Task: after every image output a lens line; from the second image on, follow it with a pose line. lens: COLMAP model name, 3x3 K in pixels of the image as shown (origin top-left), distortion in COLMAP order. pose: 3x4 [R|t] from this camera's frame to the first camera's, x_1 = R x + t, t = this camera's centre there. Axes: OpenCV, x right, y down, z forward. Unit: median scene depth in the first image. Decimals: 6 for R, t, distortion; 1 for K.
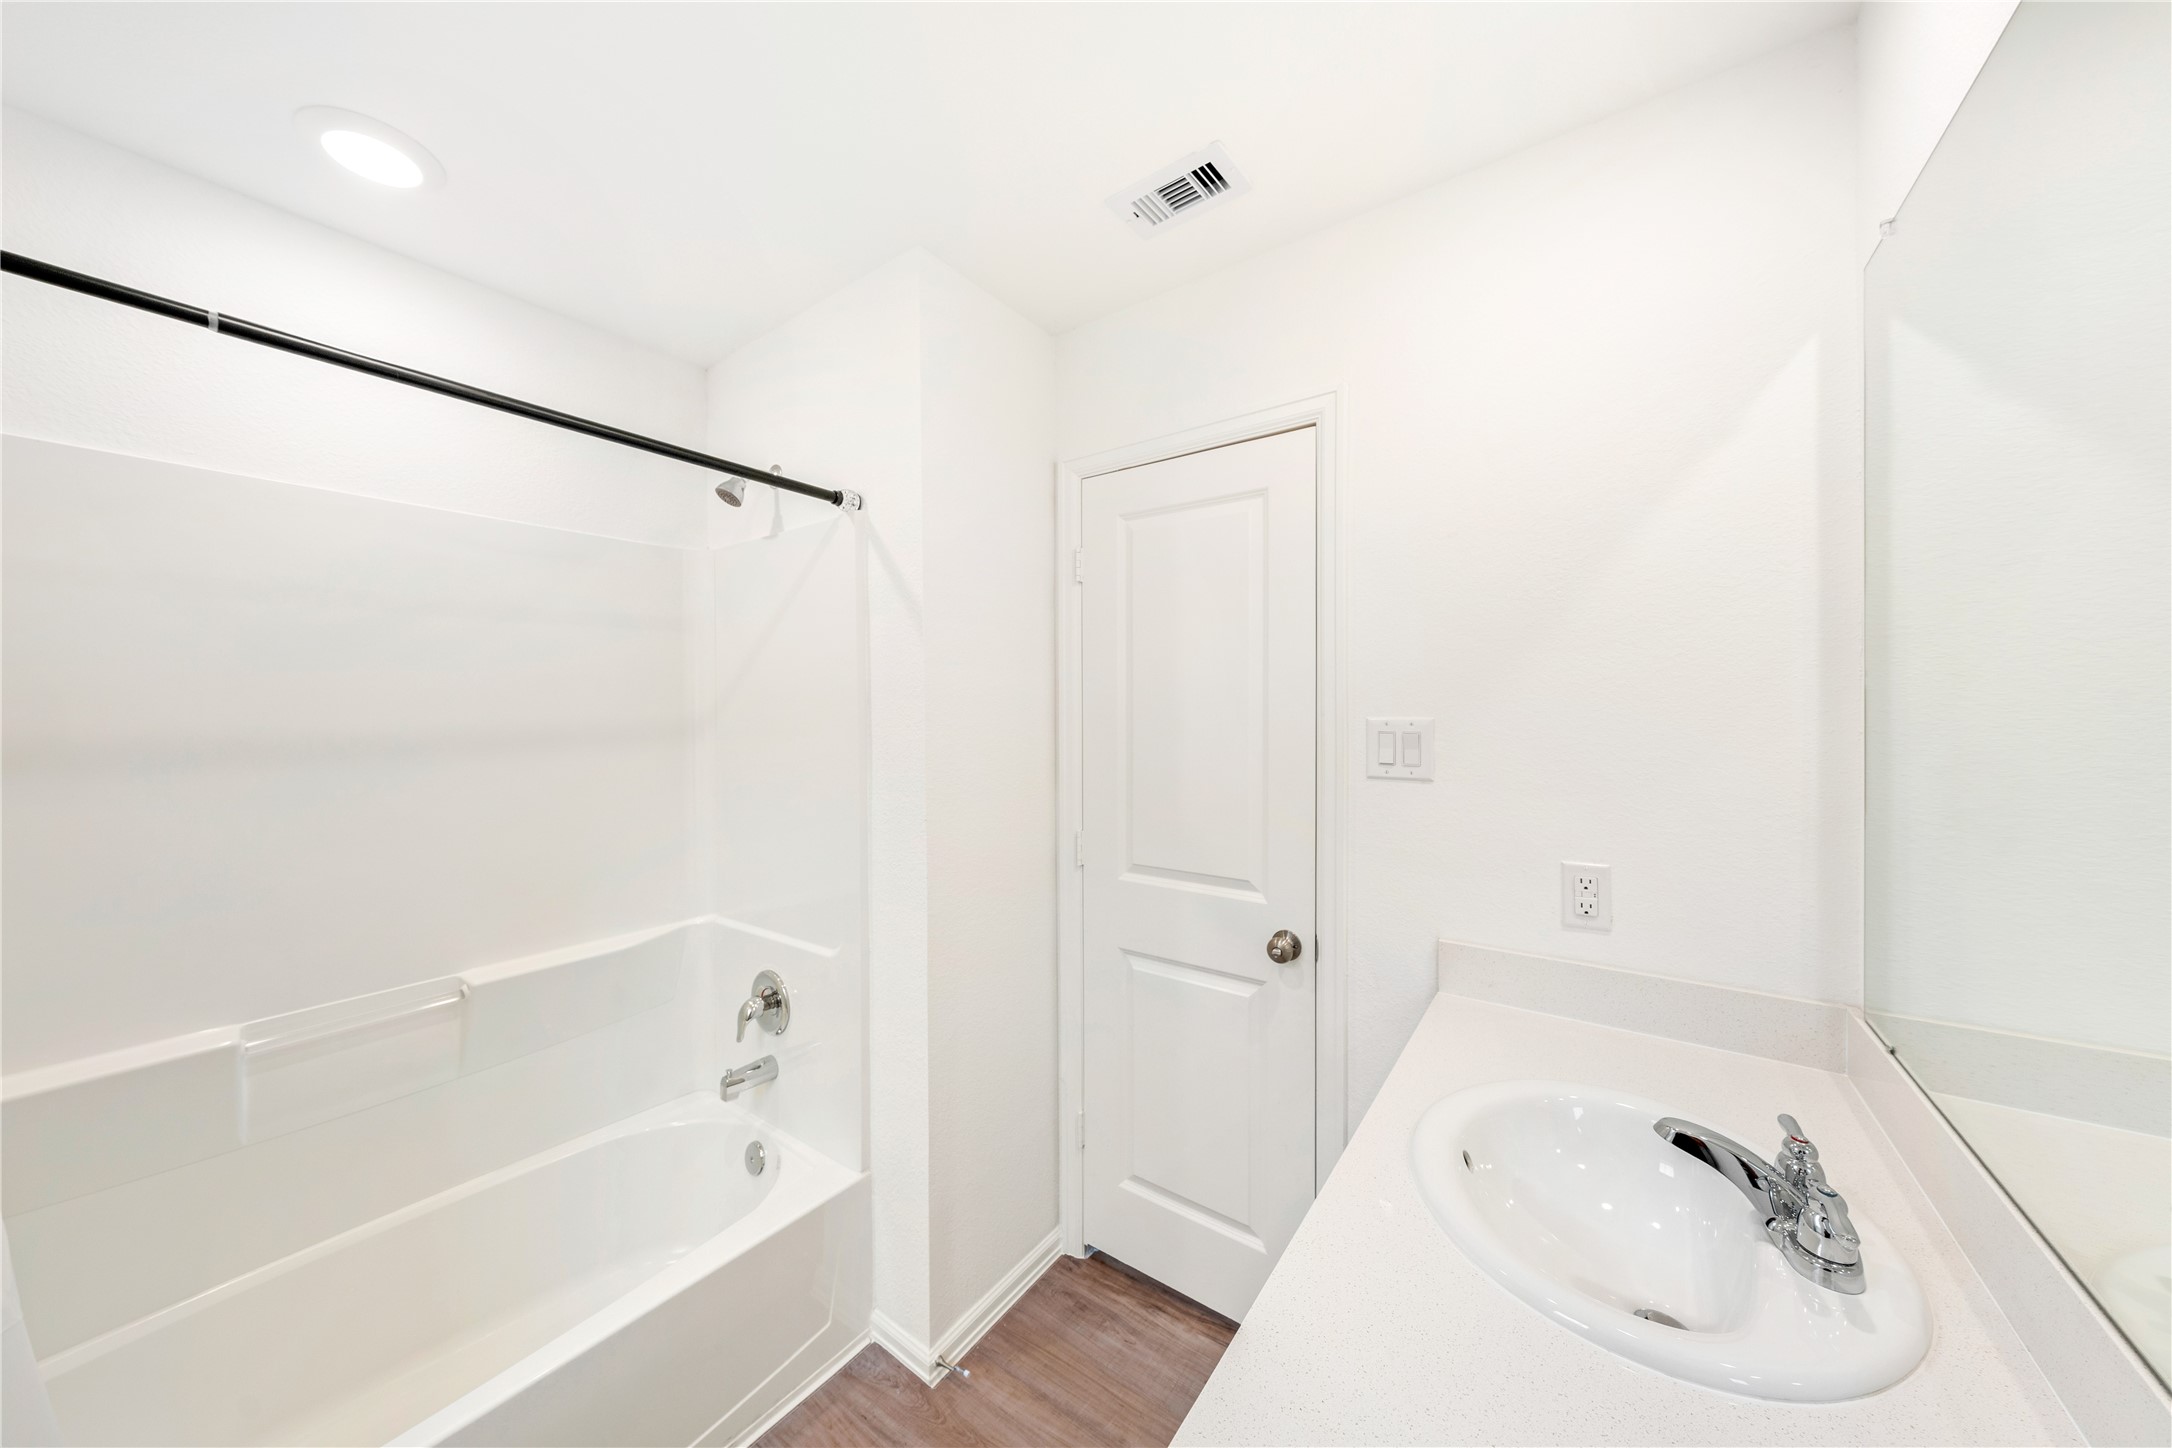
lens RADIAL K [[742.3, 0, 1078.9], [0, 742.3, 729.6], [0, 0, 1]] dist [-0.000274, 0.000088]
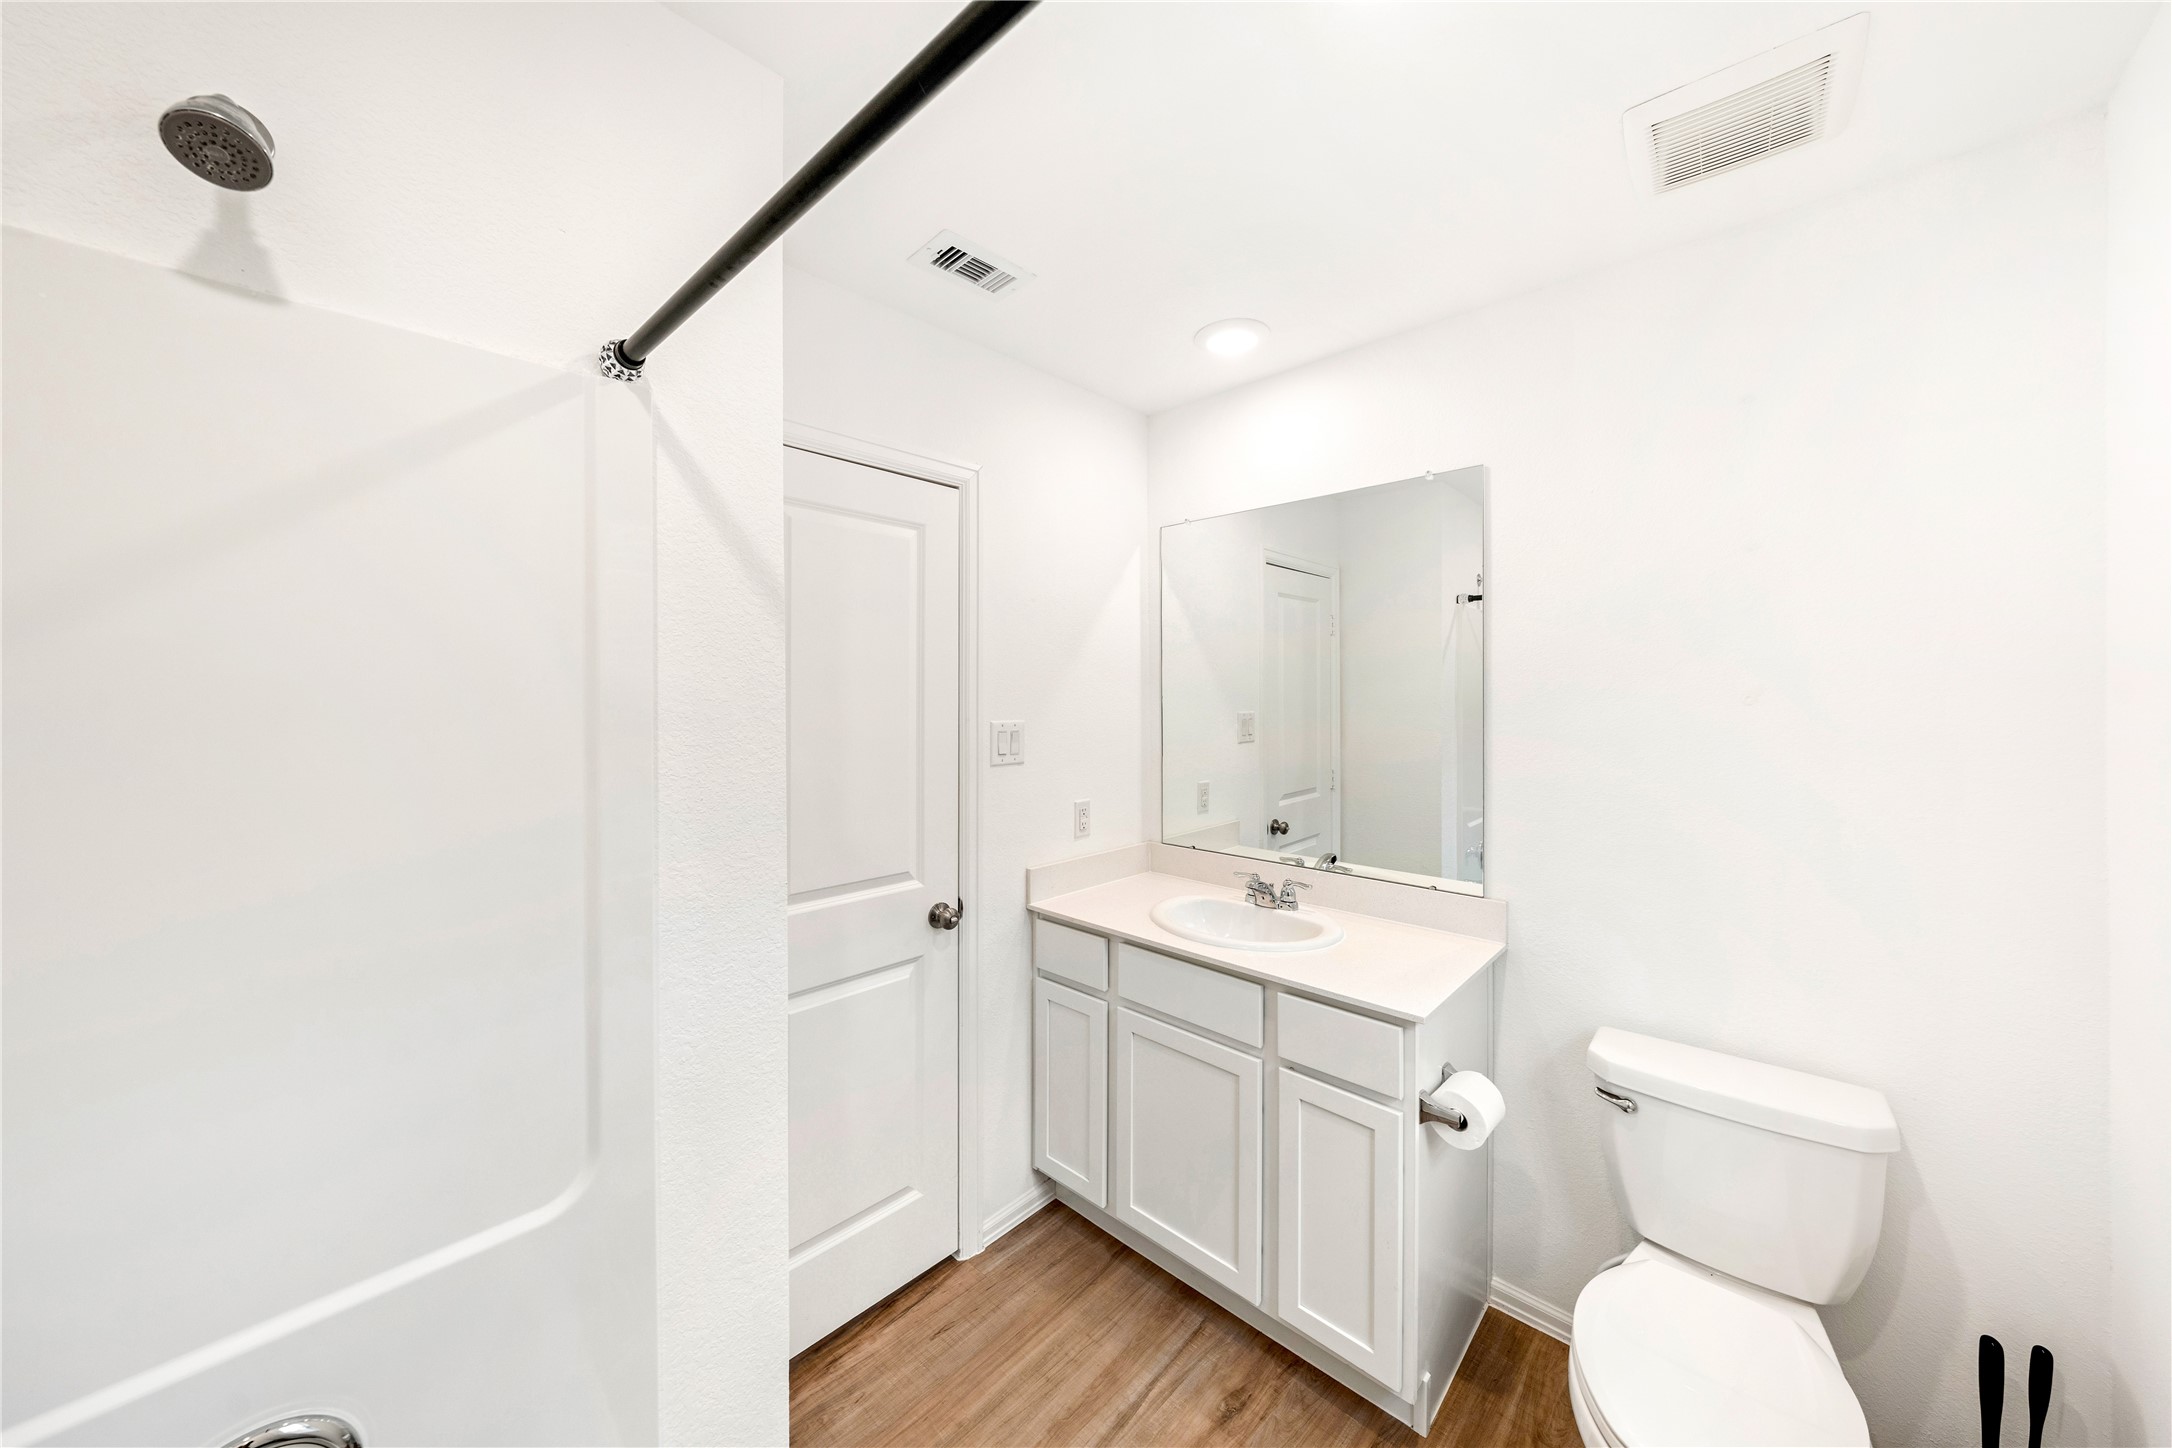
lens RADIAL K [[742.3, 0, 1081.5], [0, 742.3, 703.4], [0, 0, 1]] dist [-0.000274, 0.000088]
pose [[0.122081, -0.004551, 0.992510, -0.867253], [0.025162, 0.999682, 0.001489, -0.043495], [-0.992201, 0.024791, 0.122157, 0.623472]]
